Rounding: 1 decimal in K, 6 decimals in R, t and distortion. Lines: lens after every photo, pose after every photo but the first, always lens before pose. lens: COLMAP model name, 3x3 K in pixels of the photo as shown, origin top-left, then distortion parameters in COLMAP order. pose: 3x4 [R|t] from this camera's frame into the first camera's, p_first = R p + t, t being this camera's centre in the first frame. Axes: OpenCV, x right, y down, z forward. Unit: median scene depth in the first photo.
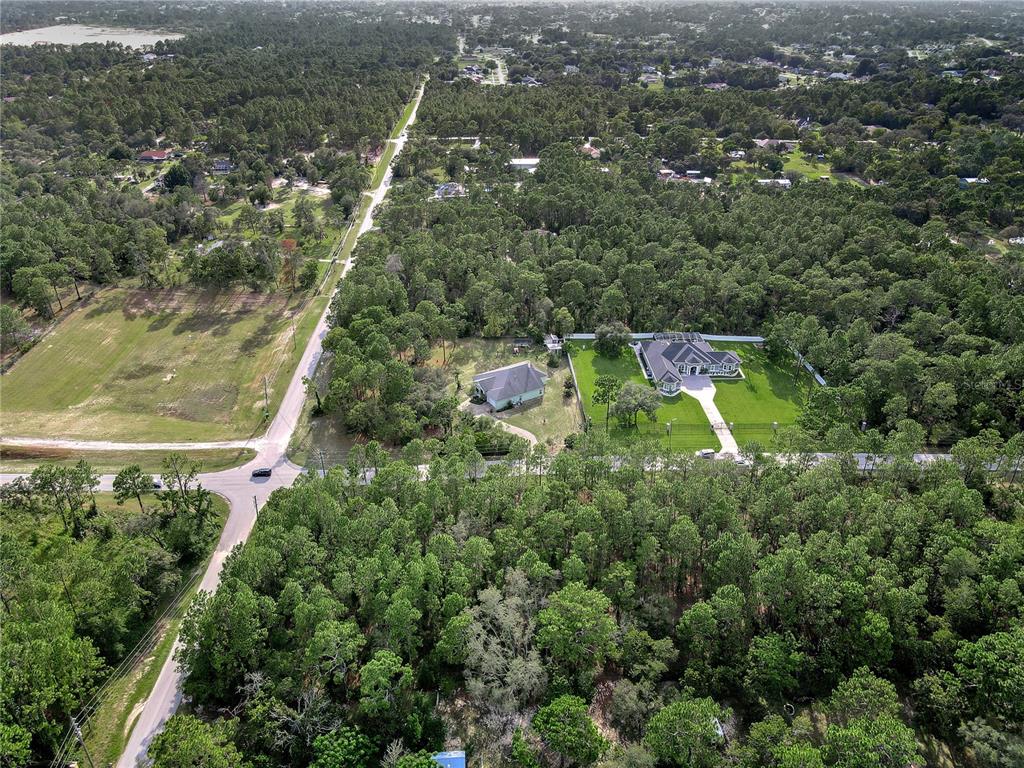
lens RADIAL K [[750.7, 0, 512.0], [0, 750.7, 384.0], [0, 0, 1]] dist [0.011116, 0.008300]
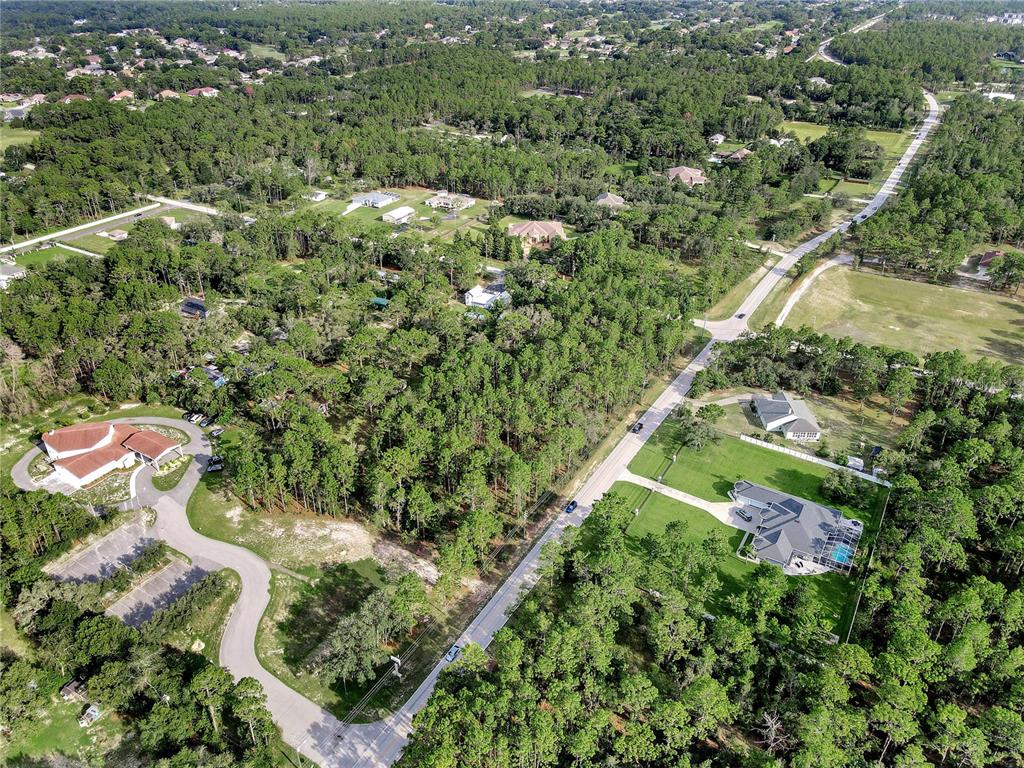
lens RADIAL K [[750.7, 0, 512.0], [0, 750.7, 384.0], [0, 0, 1]] dist [0.011116, 0.008300]
pose [[-0.547613, 0.421163, -0.723008, 0.850746], [-0.410884, 0.617375, 0.670838, -0.515704], [0.728899, 0.664432, -0.165033, 0.710097]]
